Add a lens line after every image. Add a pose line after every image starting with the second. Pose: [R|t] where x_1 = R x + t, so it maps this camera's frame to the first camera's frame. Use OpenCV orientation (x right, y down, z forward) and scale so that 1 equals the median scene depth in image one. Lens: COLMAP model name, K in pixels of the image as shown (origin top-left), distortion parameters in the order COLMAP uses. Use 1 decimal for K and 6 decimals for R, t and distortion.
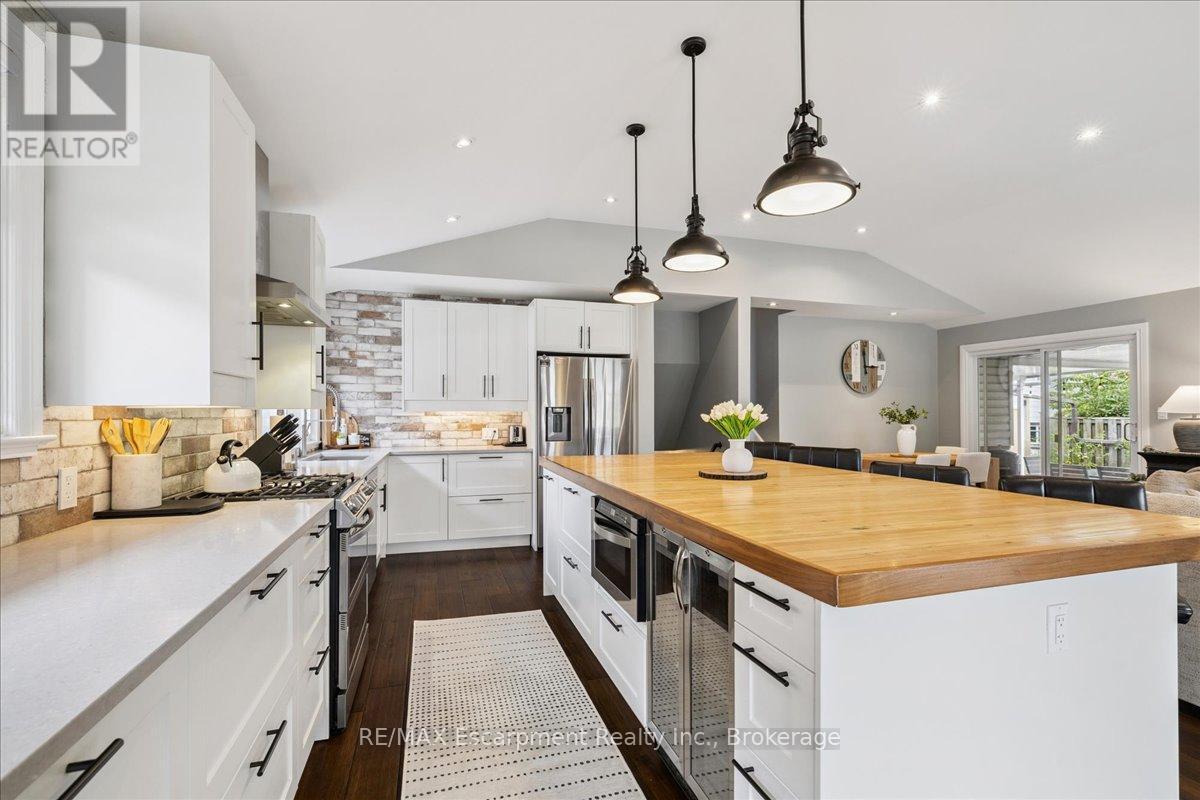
lens RADIAL K [[539.9, 0, 597.1], [0, 539.9, 407.8], [0, 0, 1]] dist [-0.001987, -0.000389]
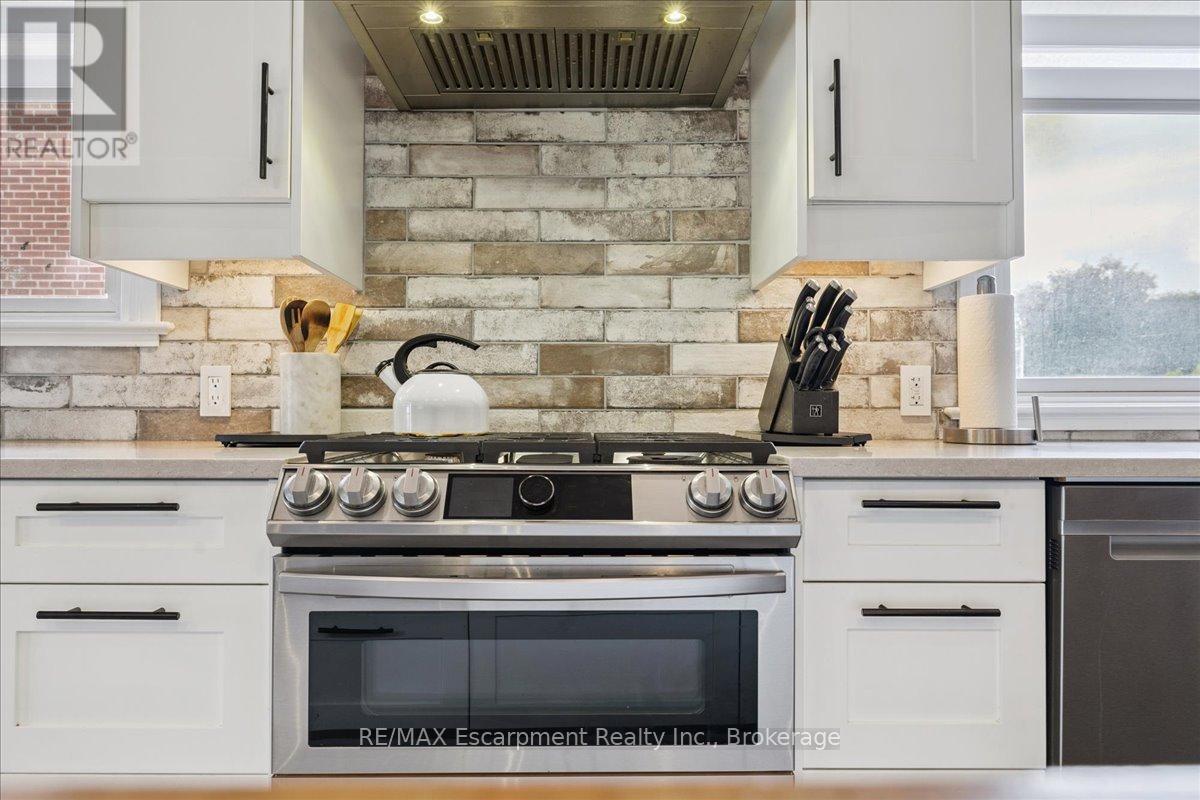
lens RADIAL K [[639.4, 0, 600.0], [0, 639.4, 400.0], [0, 0, 1]] dist [-0.000126, 0.000077]
pose [[-0.280650, -0.010997, -0.959747, -0.069847], [0.009866, 0.999848, -0.014342, 0.054221], [0.959760, -0.013494, -0.280499, 0.542844]]
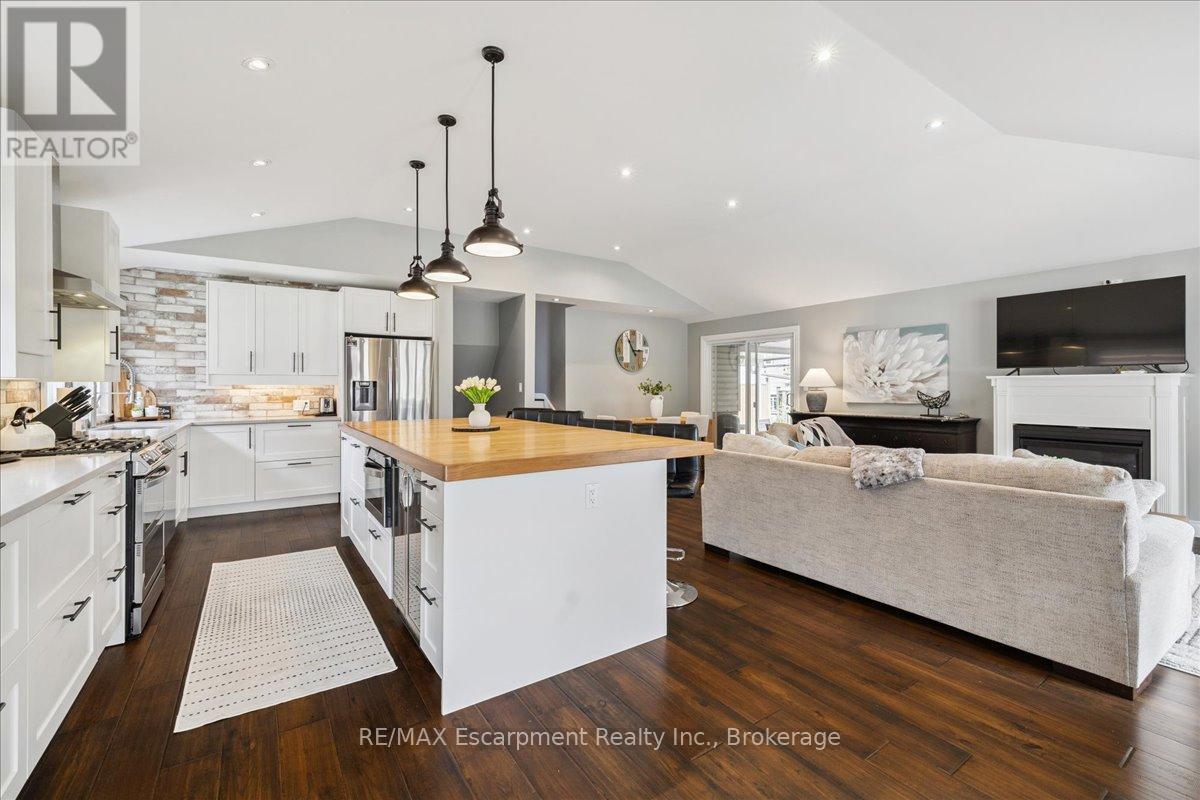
lens RADIAL K [[508.7, 0, 596.3], [0, 508.7, 383.8], [0, 0, 1]] dist [0.001944, -0.000002]
pose [[0.957783, 0.001552, 0.287487, 0.085588], [-0.001924, 0.999998, 0.001011, 0.002064], [-0.287484, -0.001521, 0.957784, -0.182020]]
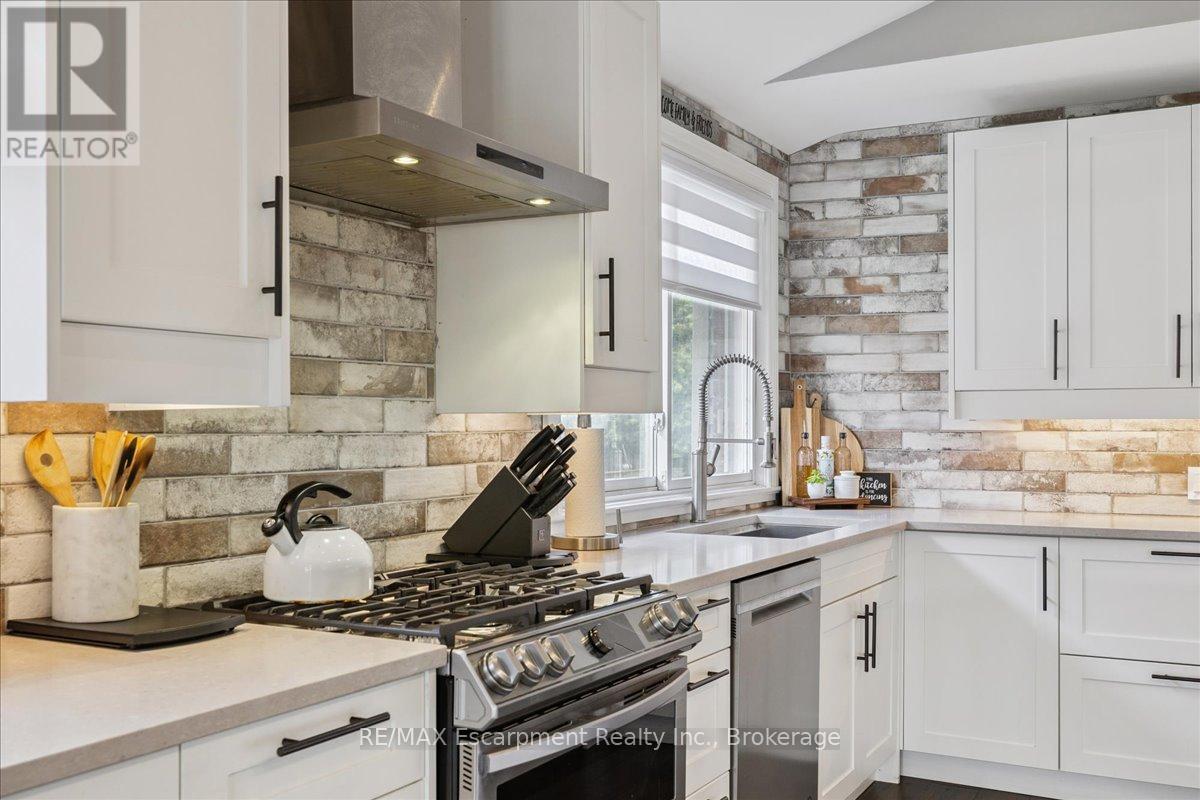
lens RADIAL K [[1199.8, 0, 598.4], [0, 1199.8, 423.2], [0, 0, 1]] dist [0.002677, 0.005721]
pose [[0.703036, 0.000042, -0.711154, 0.076429], [0.005728, 0.999967, 0.005722, 0.002846], [0.711131, -0.008096, 0.703013, 0.196376]]
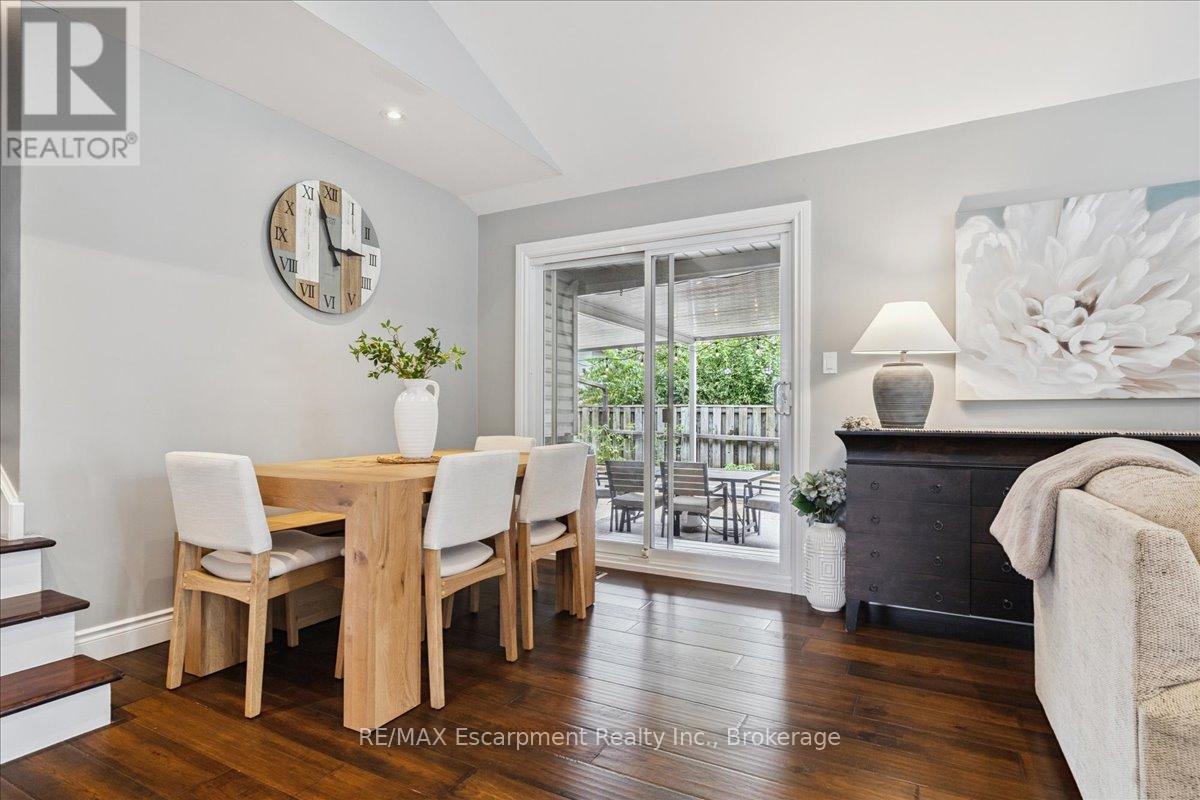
lens RADIAL K [[639.4, 0, 600.0], [0, 639.4, 400.0], [0, 0, 1]] dist [-0.000126, 0.000077]
pose [[0.714697, 0.017271, 0.699221, 0.407511], [-0.009540, 0.999843, -0.014945, 0.060651], [-0.699370, 0.004011, 0.714749, 0.680931]]
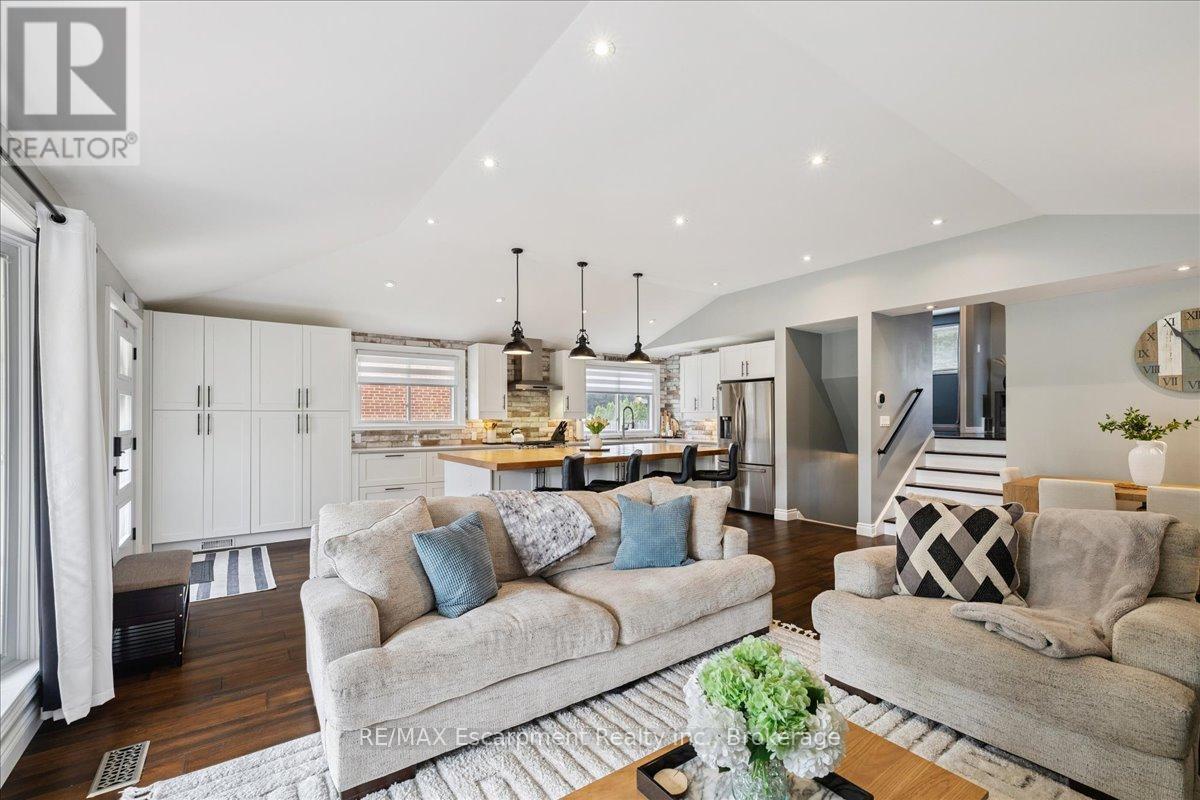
lens RADIAL K [[508.8, 0, 598.1], [0, 508.8, 406.2], [0, 0, 1]] dist [0.000244, -0.000023]
pose [[0.316593, -0.018622, -0.948379, 1.132922], [0.011217, 0.999811, -0.015887, -0.011252], [0.948495, -0.005608, 0.316742, 0.181583]]
